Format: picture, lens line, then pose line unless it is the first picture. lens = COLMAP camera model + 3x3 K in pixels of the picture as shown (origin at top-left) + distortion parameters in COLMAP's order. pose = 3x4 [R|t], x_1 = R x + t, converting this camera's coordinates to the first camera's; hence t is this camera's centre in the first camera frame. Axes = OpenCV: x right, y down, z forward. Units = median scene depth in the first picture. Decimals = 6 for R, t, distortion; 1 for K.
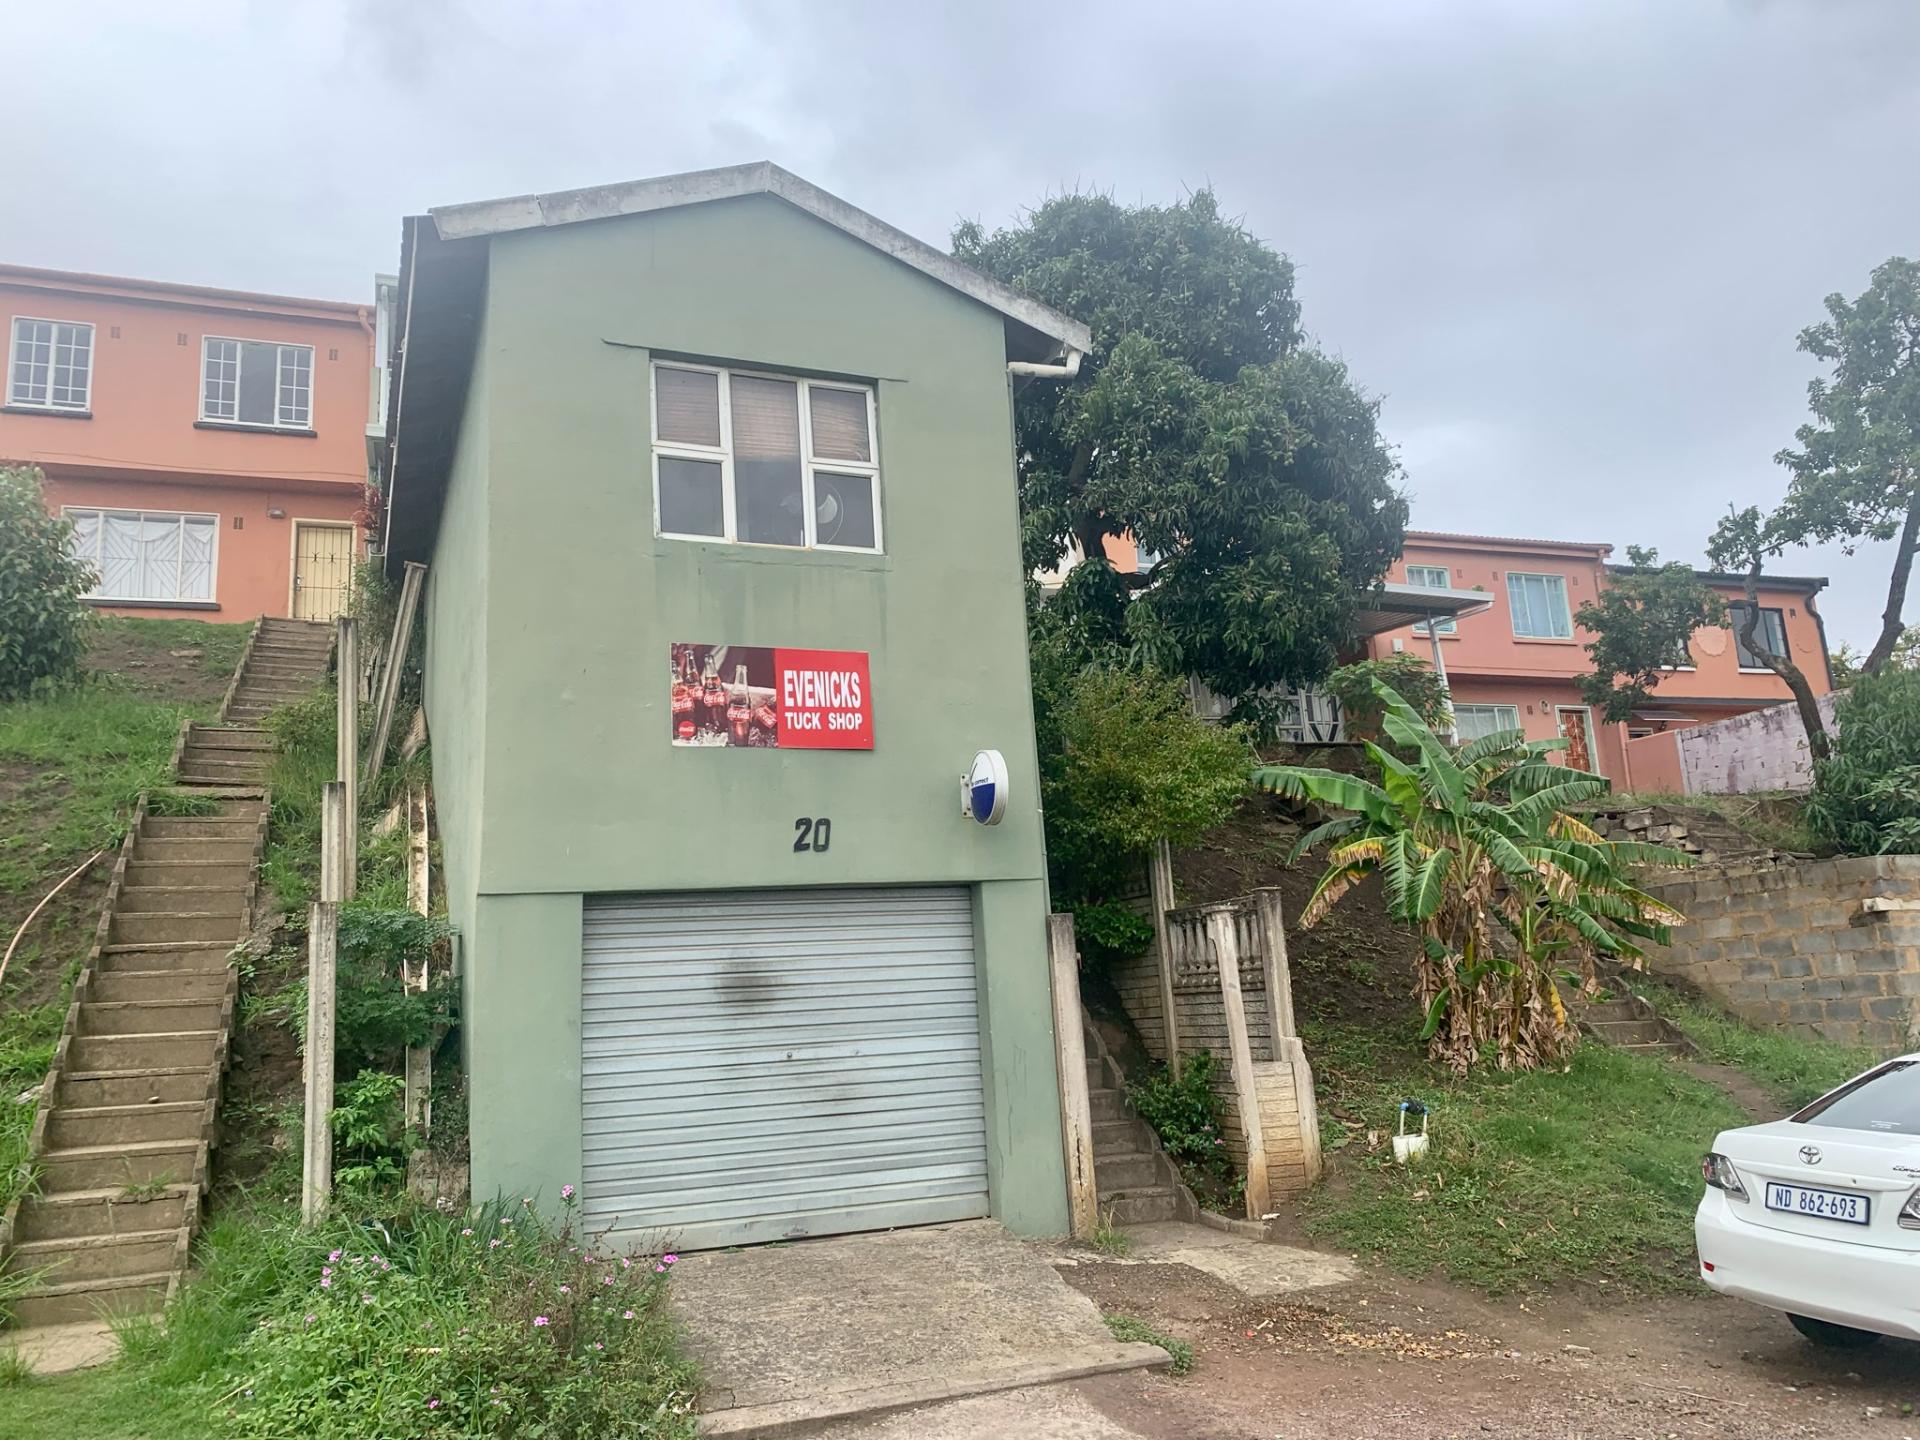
lens RADIAL K [[1467.8, 0, 953.8], [0, 1467.8, 708.3], [0, 0, 1]] dist [0.030980, -0.031623]
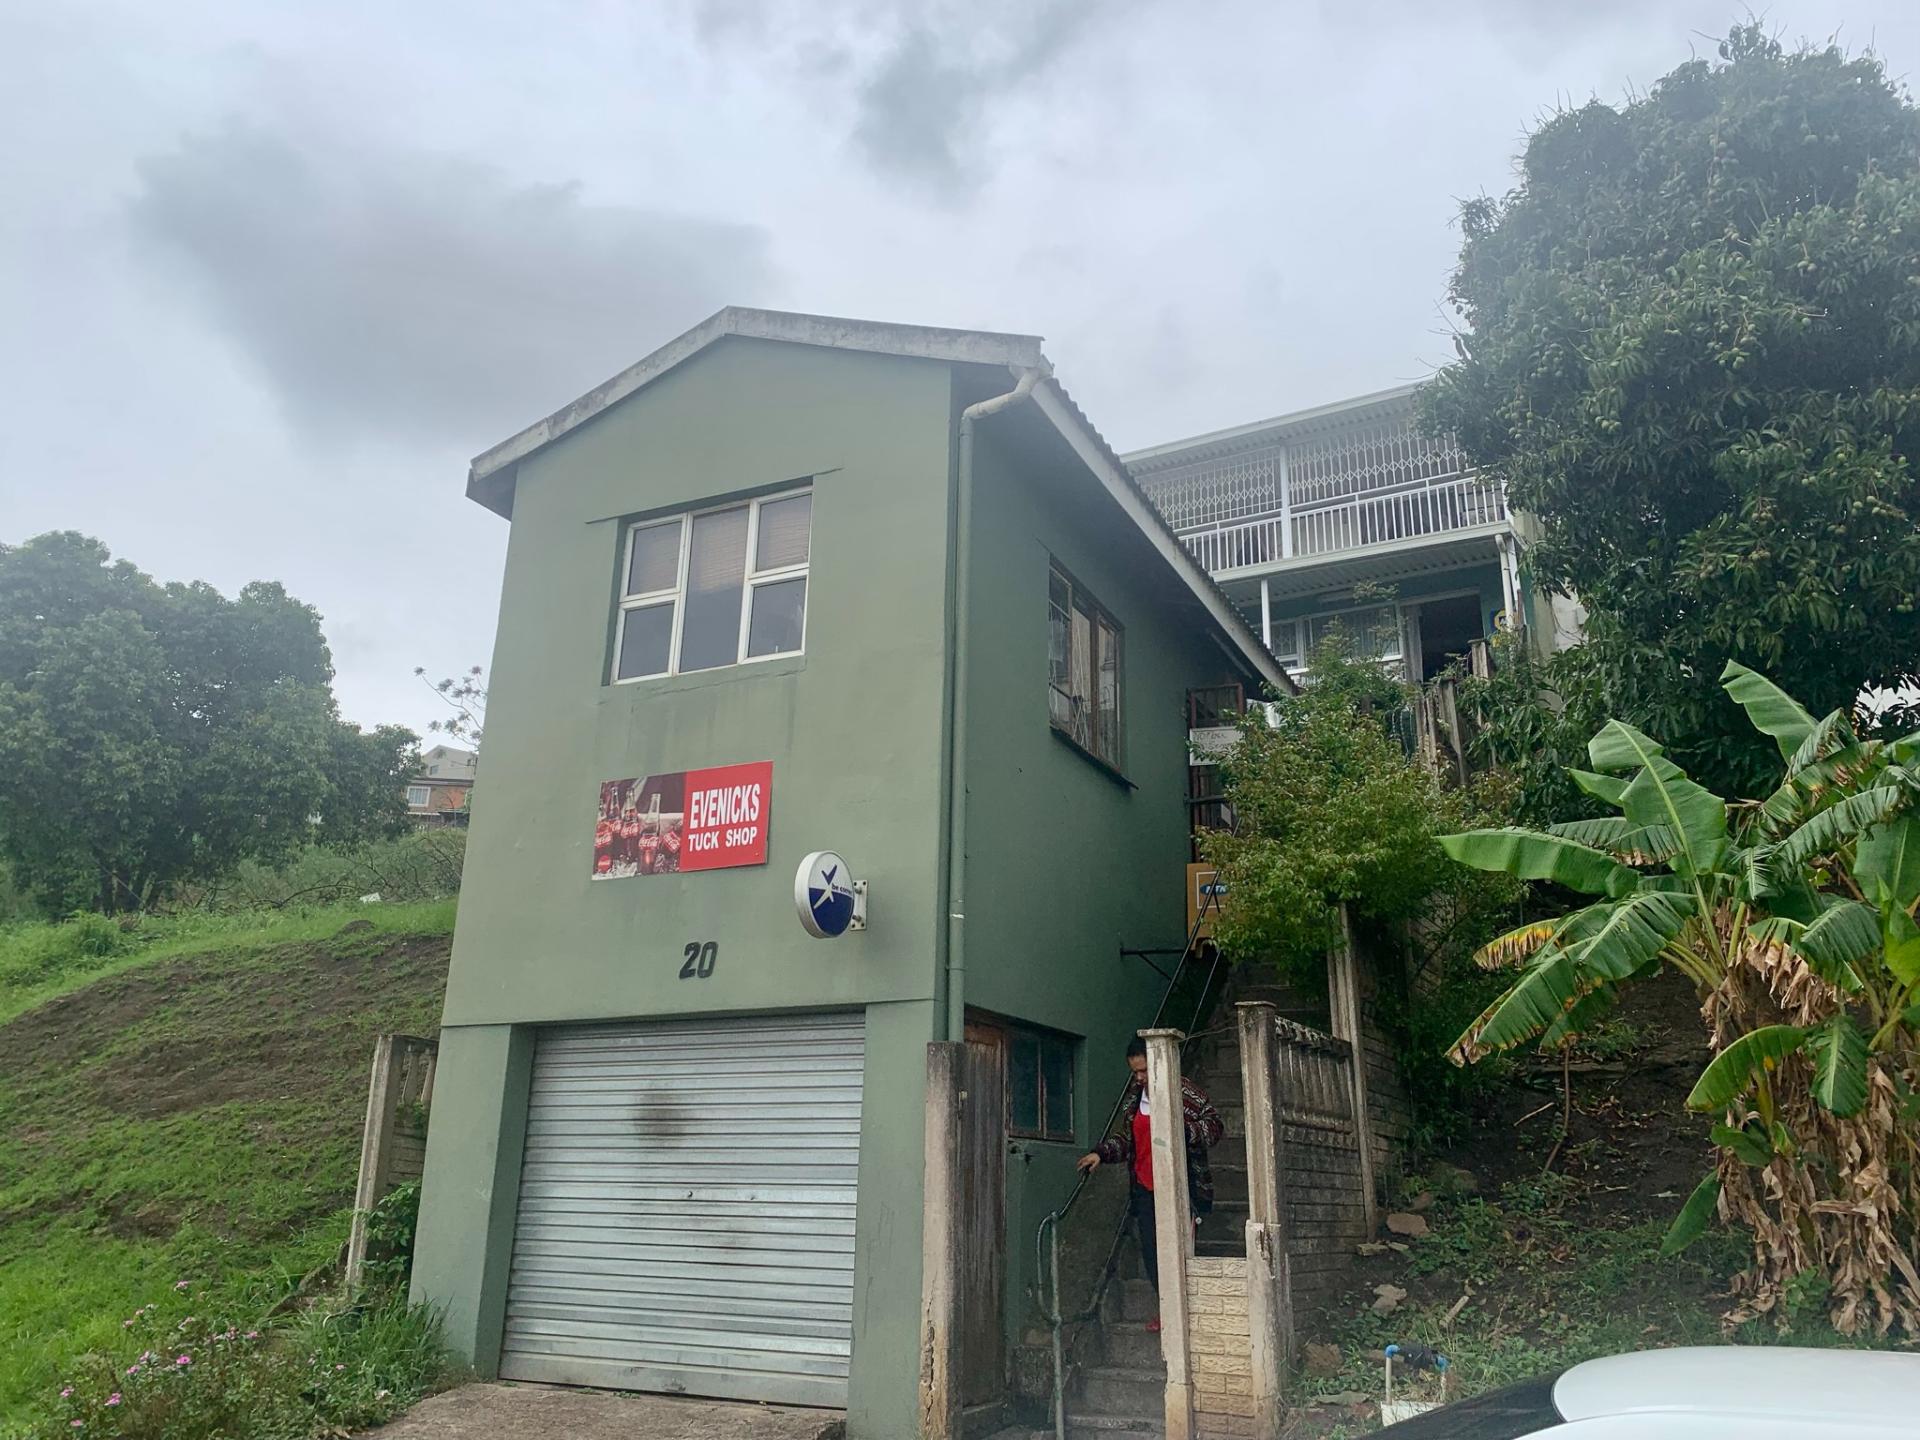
lens RADIAL K [[1467.8, 0, 973.6], [0, 1467.8, 680.9], [0, 0, 1]] dist [0.030980, -0.031623]
pose [[0.663264, -0.185816, -0.724951, 0.748181], [0.103593, 0.982156, -0.156964, 0.075701], [0.741181, 0.029009, 0.670678, 0.472120]]
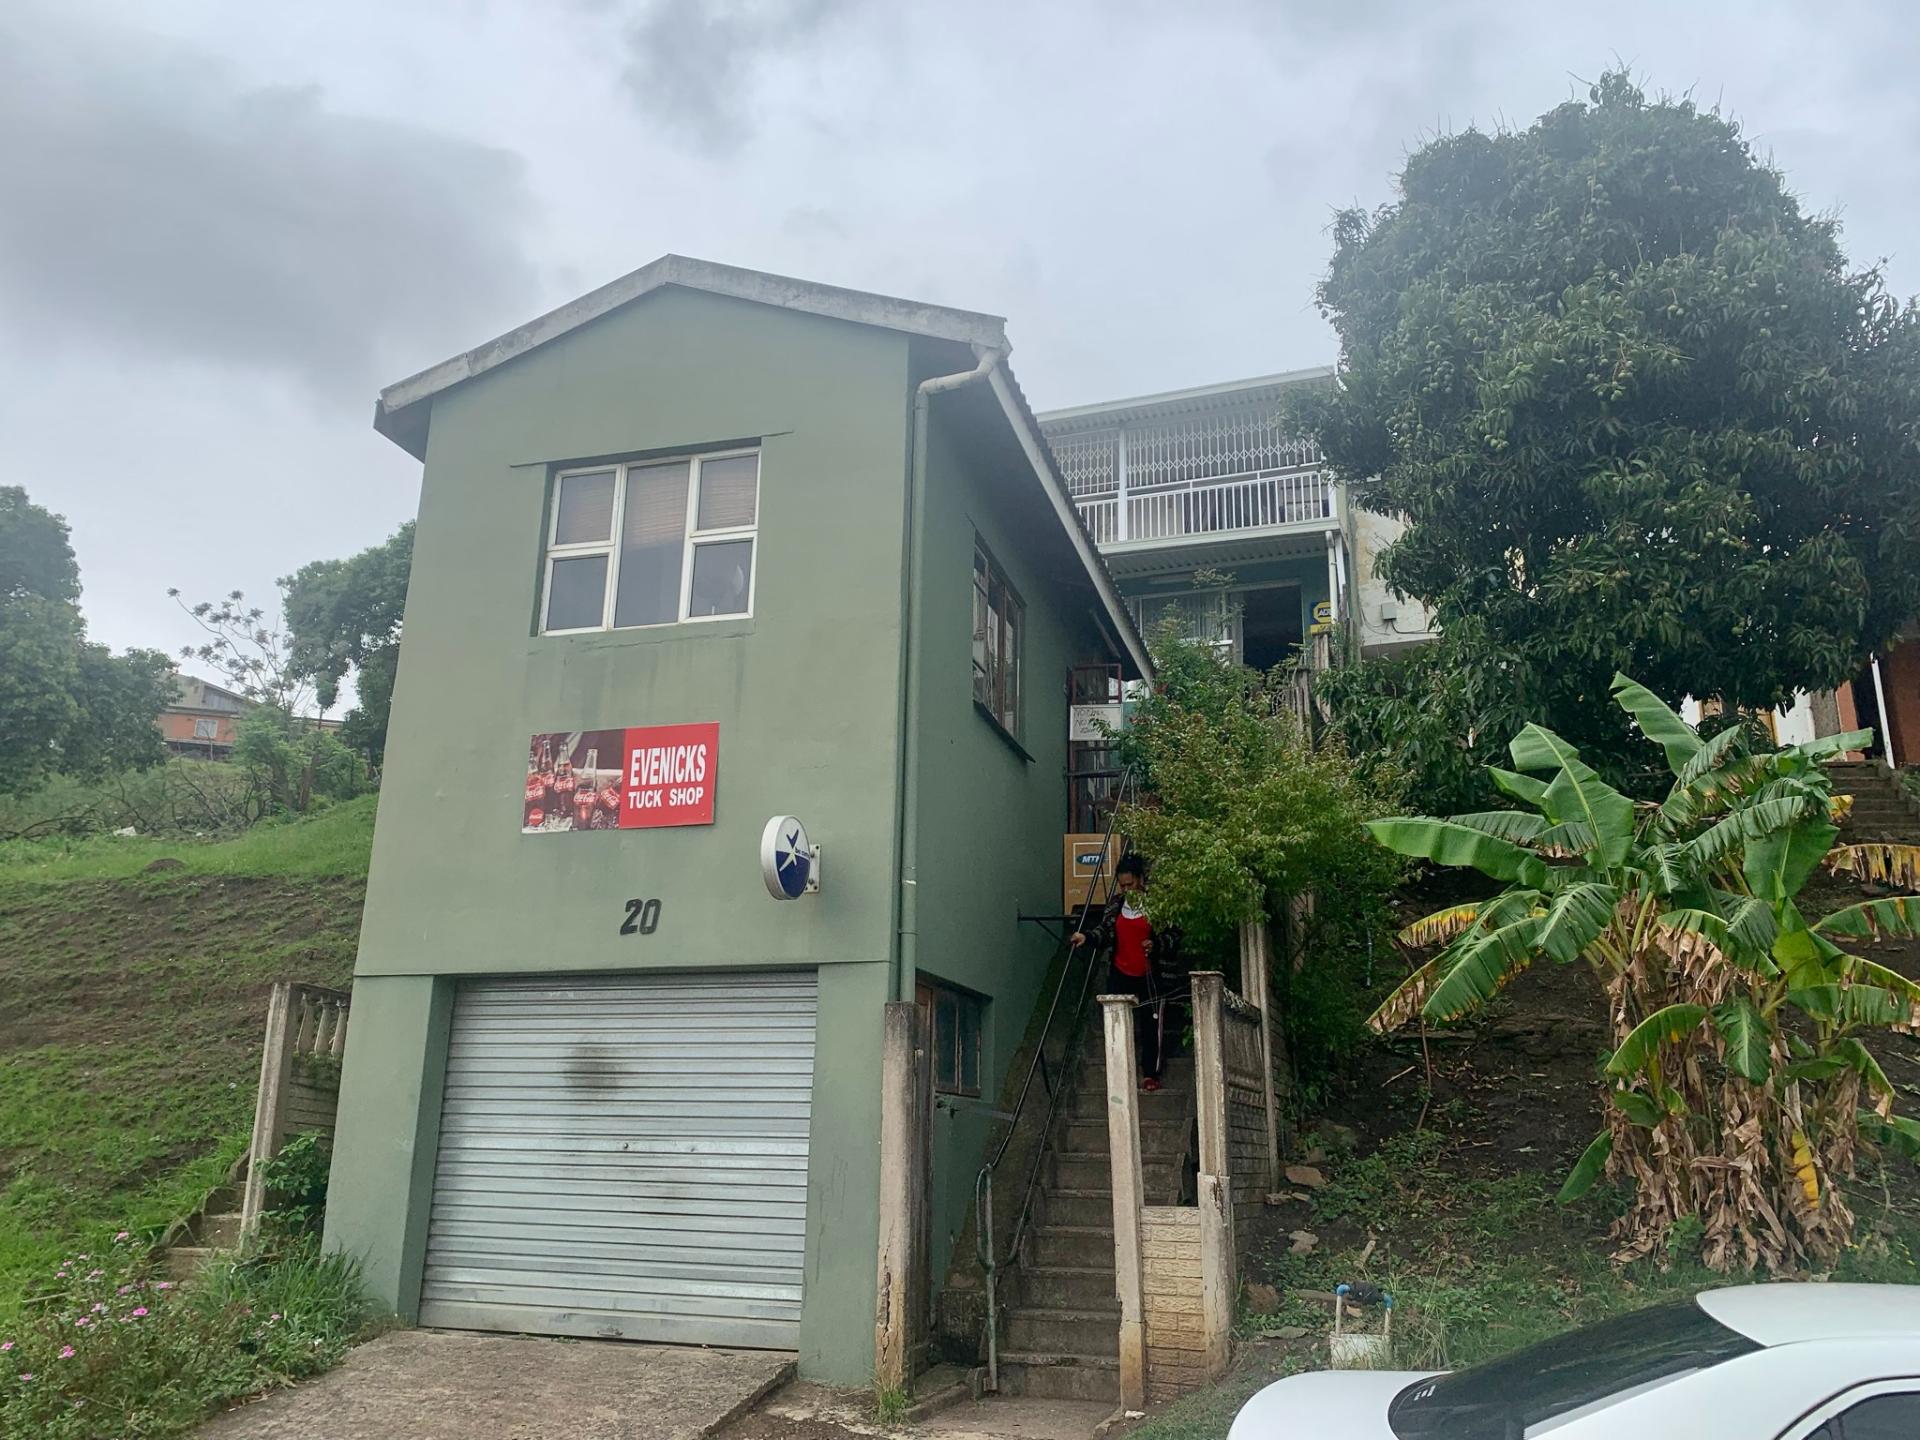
lens RADIAL K [[1467.8, 0, 946.4], [0, 1467.8, 716.2], [0, 0, 1]] dist [0.030980, -0.031623]
pose [[0.771670, -0.112796, -0.625942, 0.672310], [0.070914, 0.993271, -0.091566, 0.057371], [0.632058, 0.026271, 0.774476, 0.366104]]
